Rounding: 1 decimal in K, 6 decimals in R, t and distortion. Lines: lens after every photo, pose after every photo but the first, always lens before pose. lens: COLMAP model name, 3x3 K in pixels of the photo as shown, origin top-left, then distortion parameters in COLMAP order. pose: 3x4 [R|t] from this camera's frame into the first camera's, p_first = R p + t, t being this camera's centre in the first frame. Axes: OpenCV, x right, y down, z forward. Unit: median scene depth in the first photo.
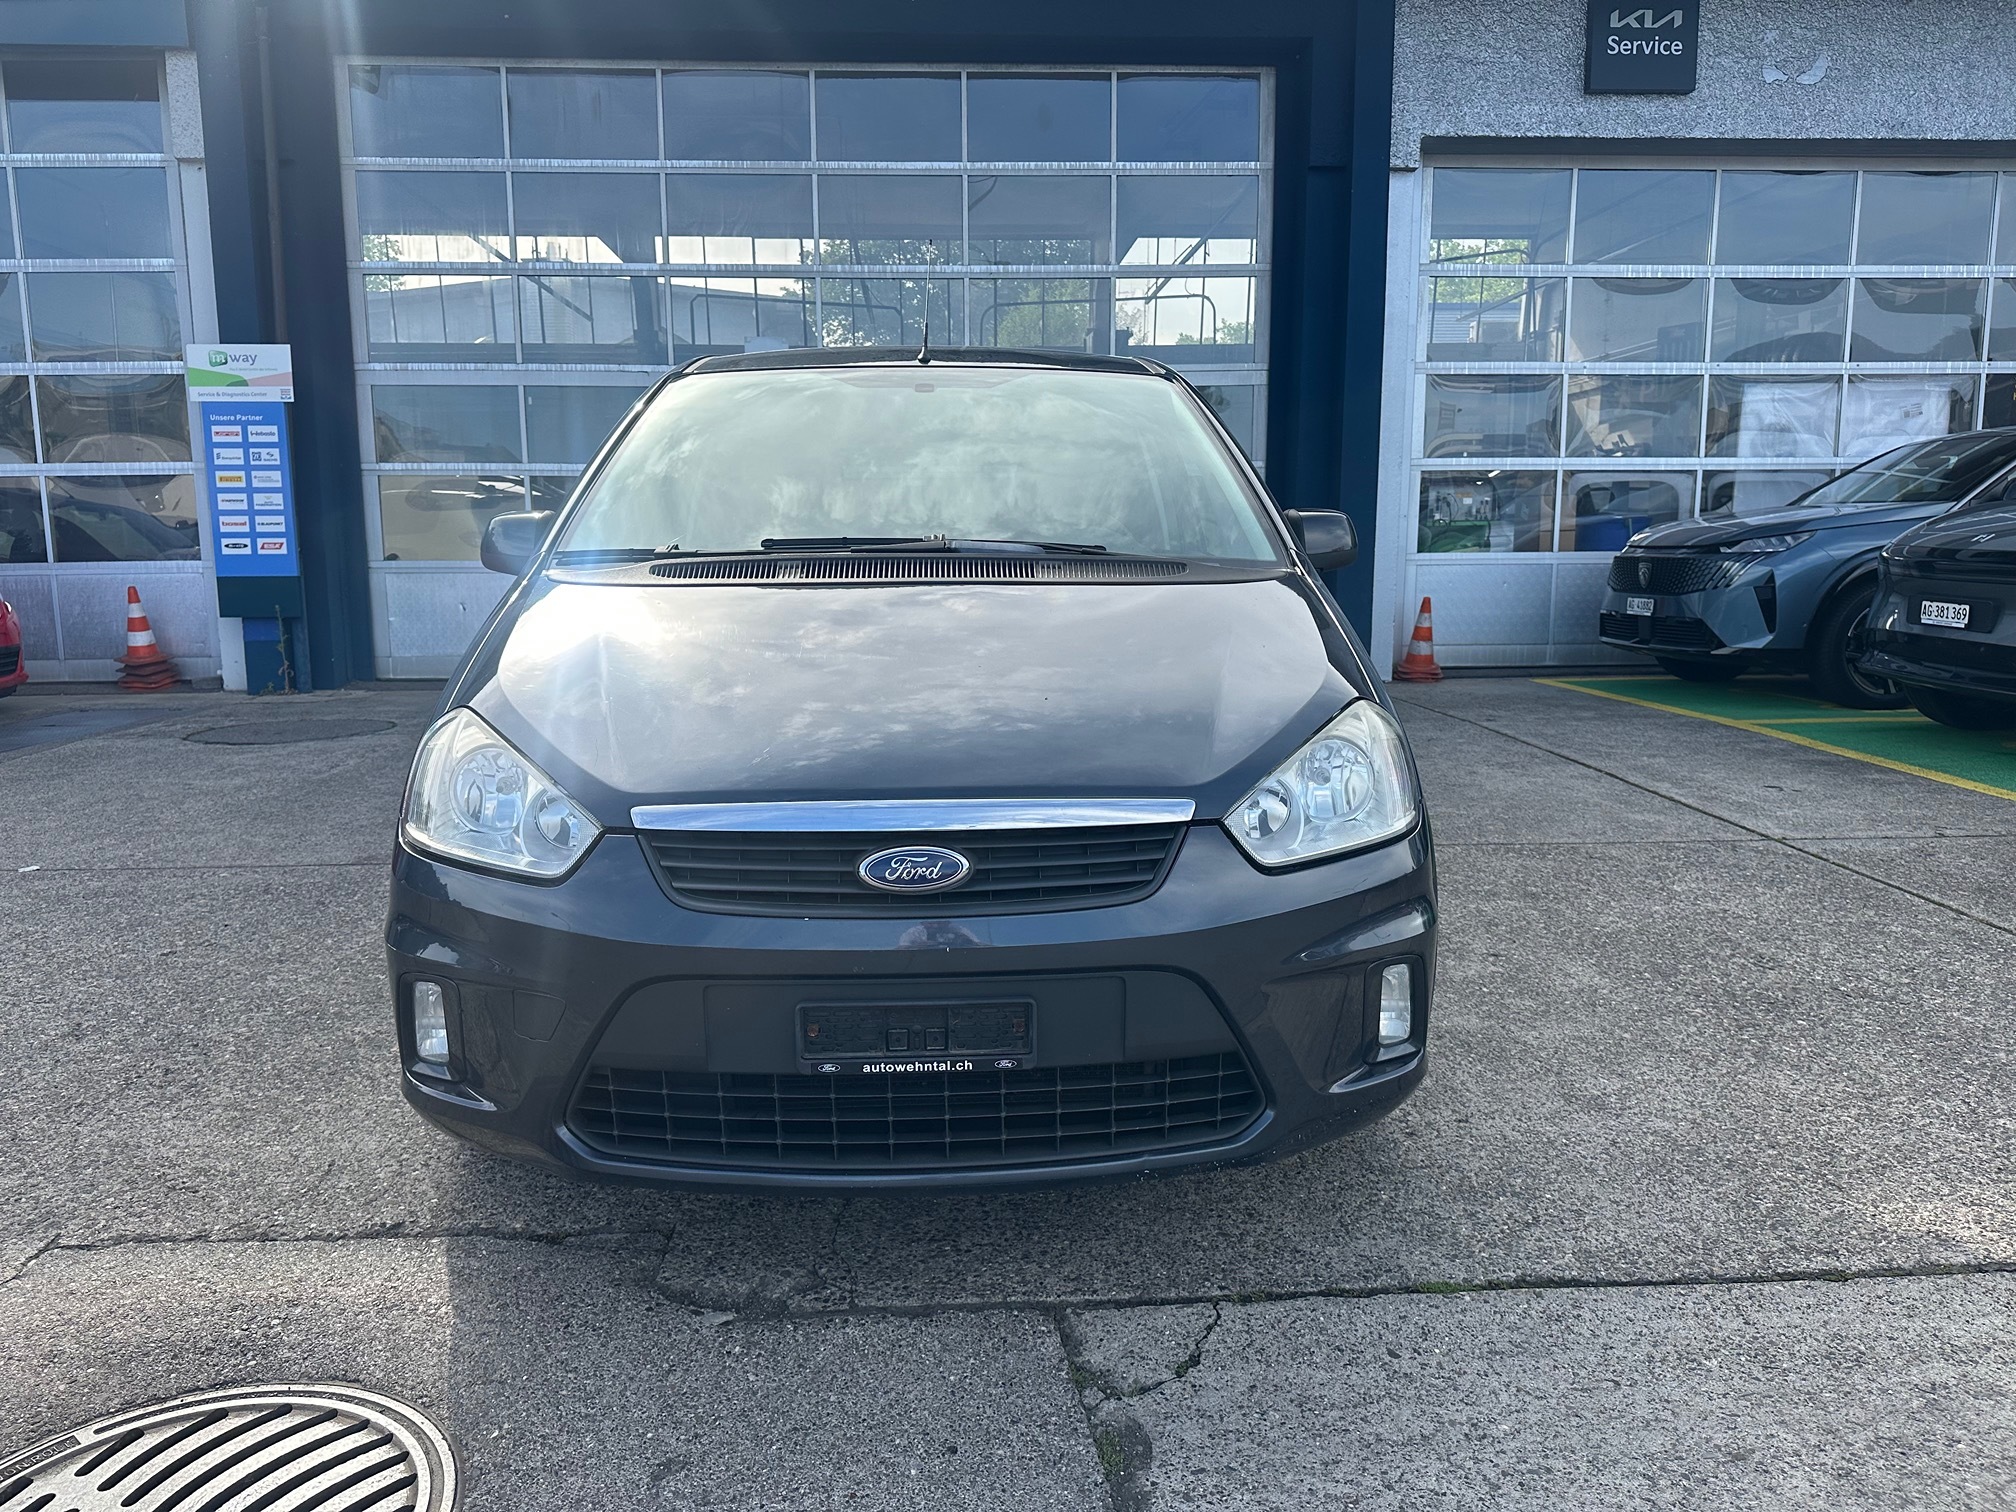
lens RADIAL K [[1422.8, 0, 1002.7], [0, 1422.8, 759.4], [0, 0, 1]] dist [0.025303, -0.030664]
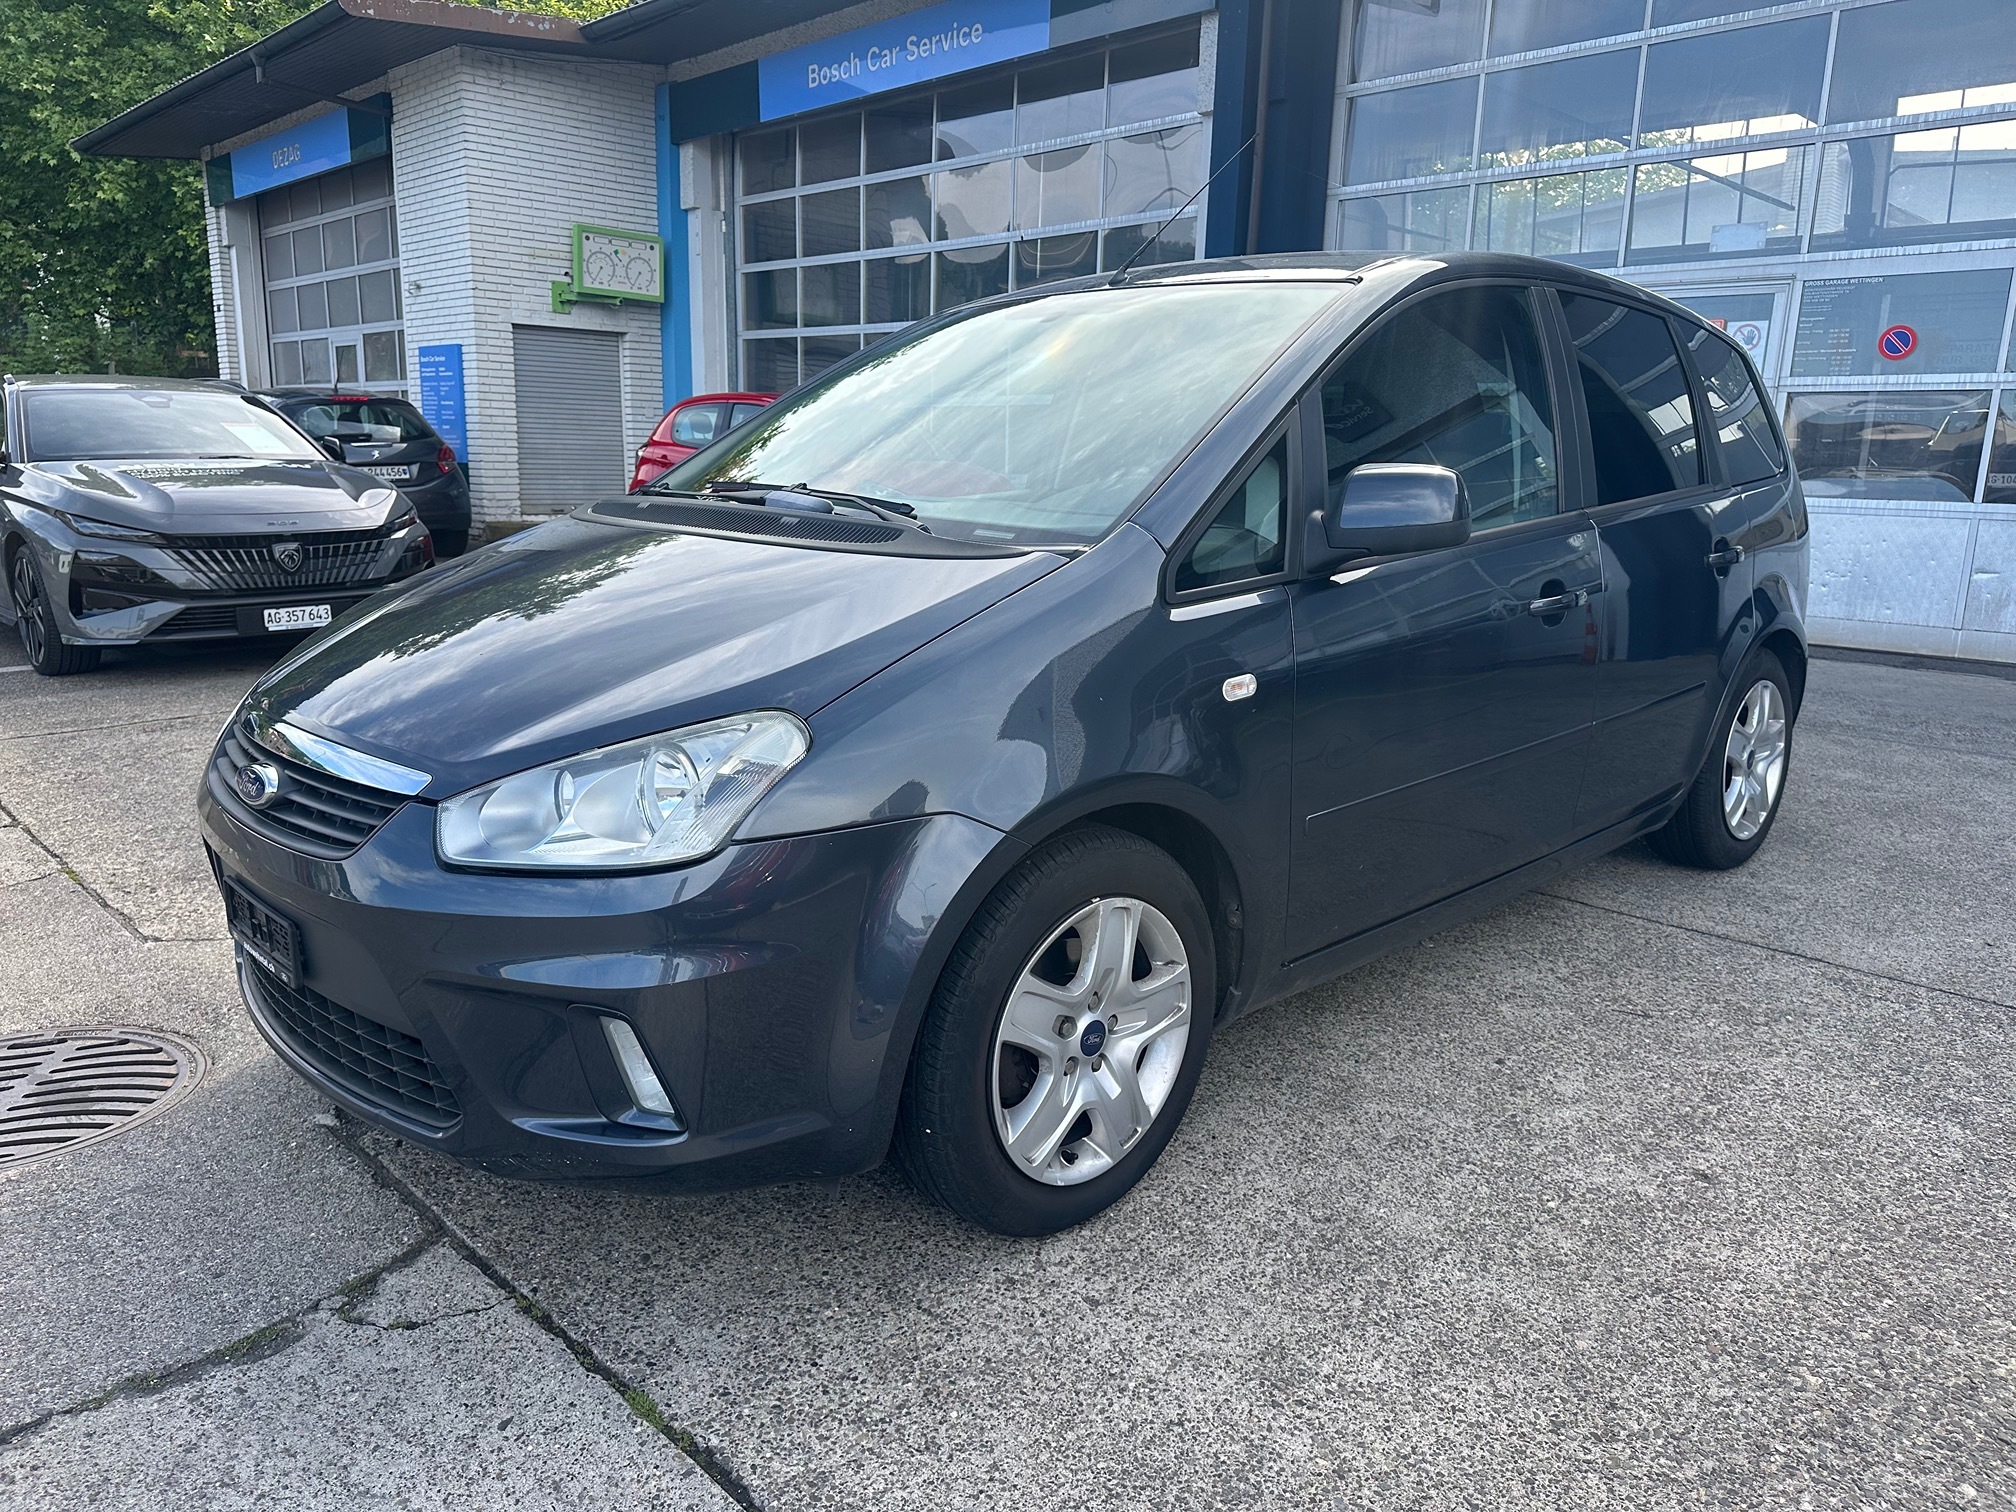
lens RADIAL K [[1422.8, 0, 1014.9], [0, 1422.8, 766.7], [0, 0, 1]] dist [0.025303, -0.030664]
pose [[0.660667, 0.187329, -0.726929, 0.236920], [-0.140402, 0.982110, 0.125485, -0.033401], [0.737432, 0.019158, 0.675150, 0.138105]]
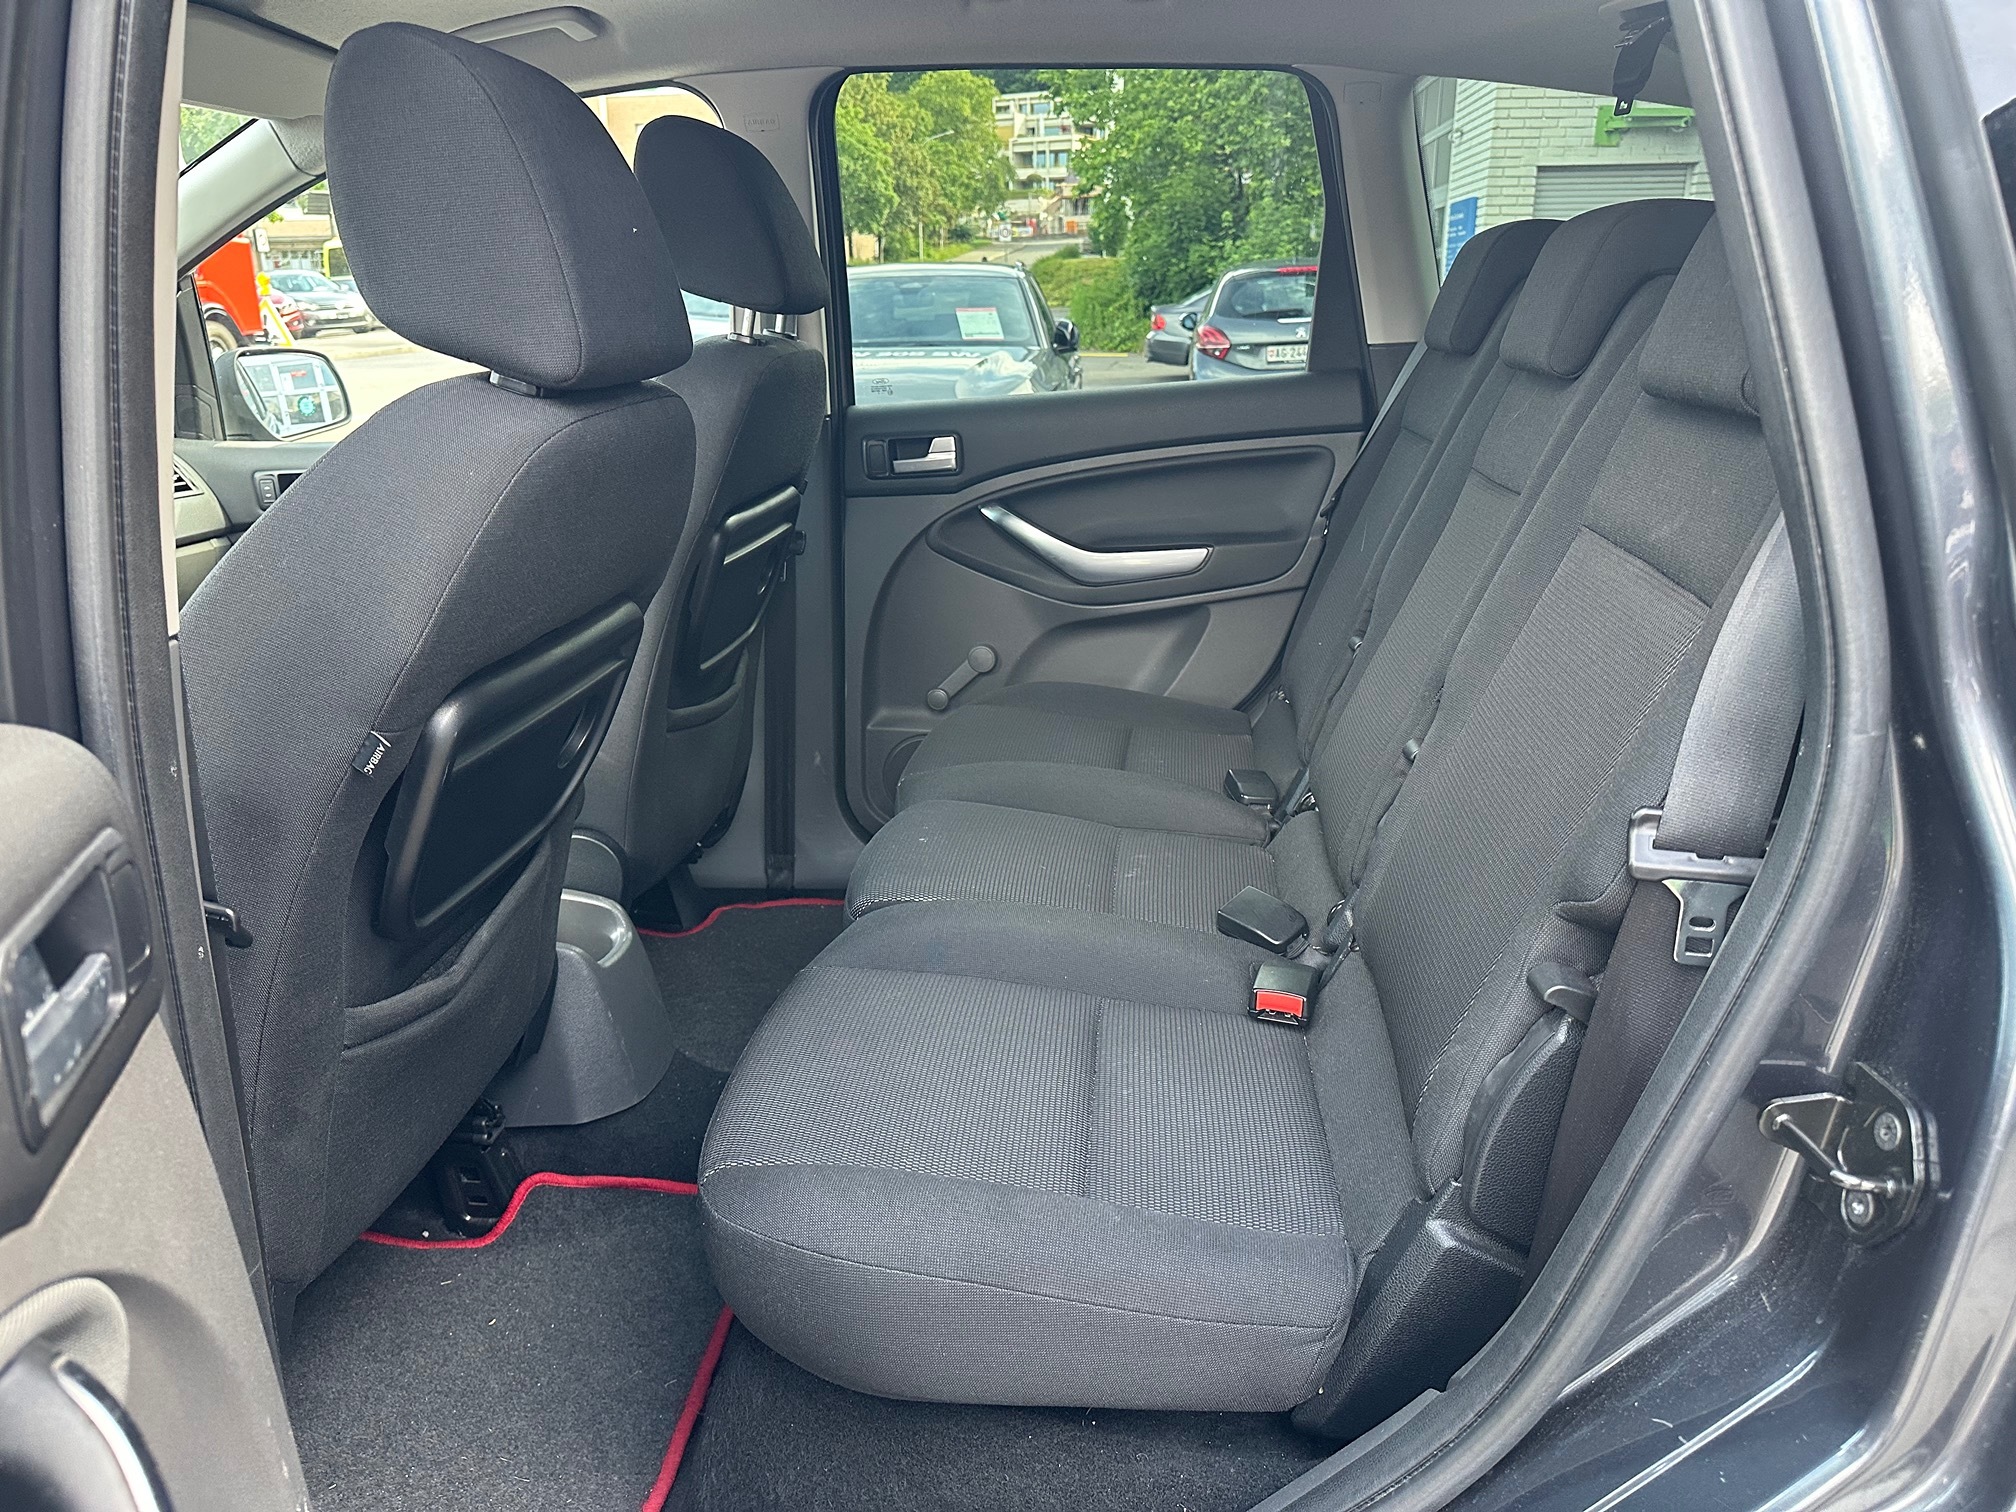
lens RADIAL K [[1422.8, 0, 1008.8], [0, 1422.8, 743.3], [0, 0, 1]] dist [0.025303, -0.030664]
pose [[-0.159448, 0.302998, -0.939558, 0.104200], [-0.137211, 0.935694, 0.325038, -0.100697], [0.977624, 0.180744, -0.107620, 0.537147]]
